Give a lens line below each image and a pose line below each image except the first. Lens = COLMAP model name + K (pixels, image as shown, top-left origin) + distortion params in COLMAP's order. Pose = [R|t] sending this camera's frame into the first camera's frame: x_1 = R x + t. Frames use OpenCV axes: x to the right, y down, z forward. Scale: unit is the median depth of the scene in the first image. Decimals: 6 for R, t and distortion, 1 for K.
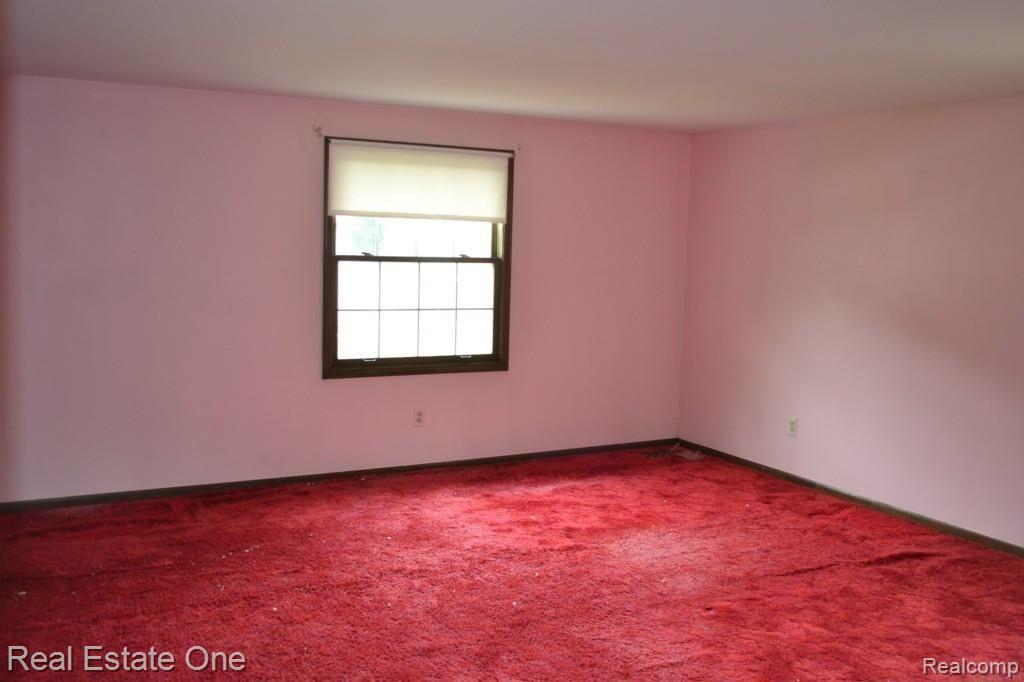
lens RADIAL K [[933.0, 0, 512.4], [0, 933.0, 341.1], [0, 0, 1]] dist [-0.074649, 0.006557]
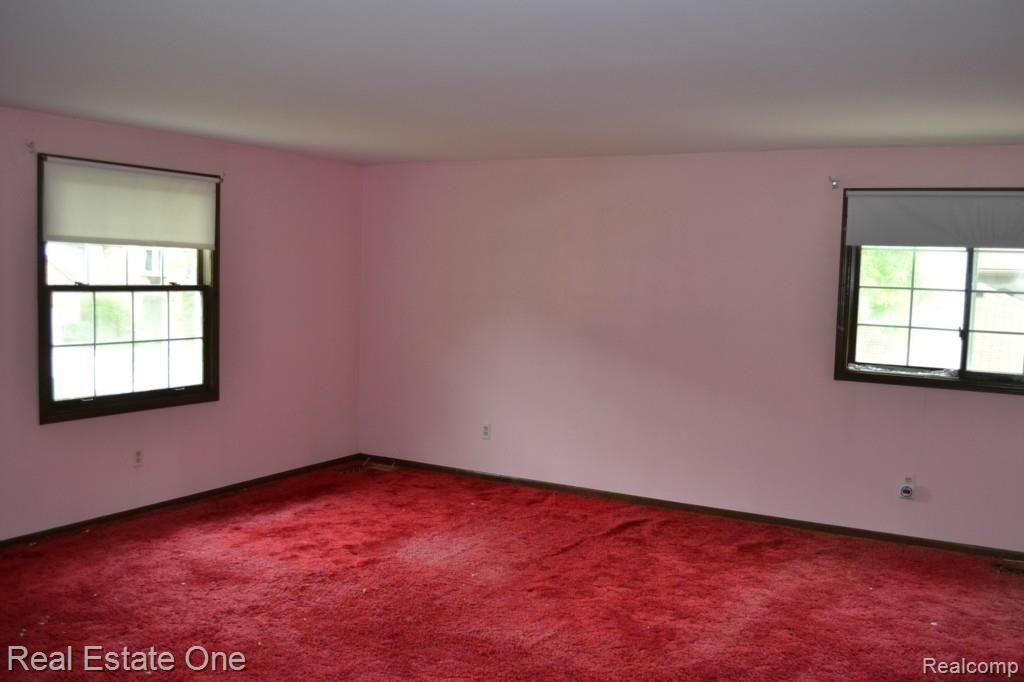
lens RADIAL K [[933.0, 0, 512.4], [0, 933.0, 341.1], [0, 0, 1]] dist [-0.074649, 0.006557]
pose [[0.849139, -0.044018, 0.526331, -0.294762], [0.054112, 0.998528, -0.003791, -0.011809], [-0.525390, 0.031699, 0.850271, 0.017001]]
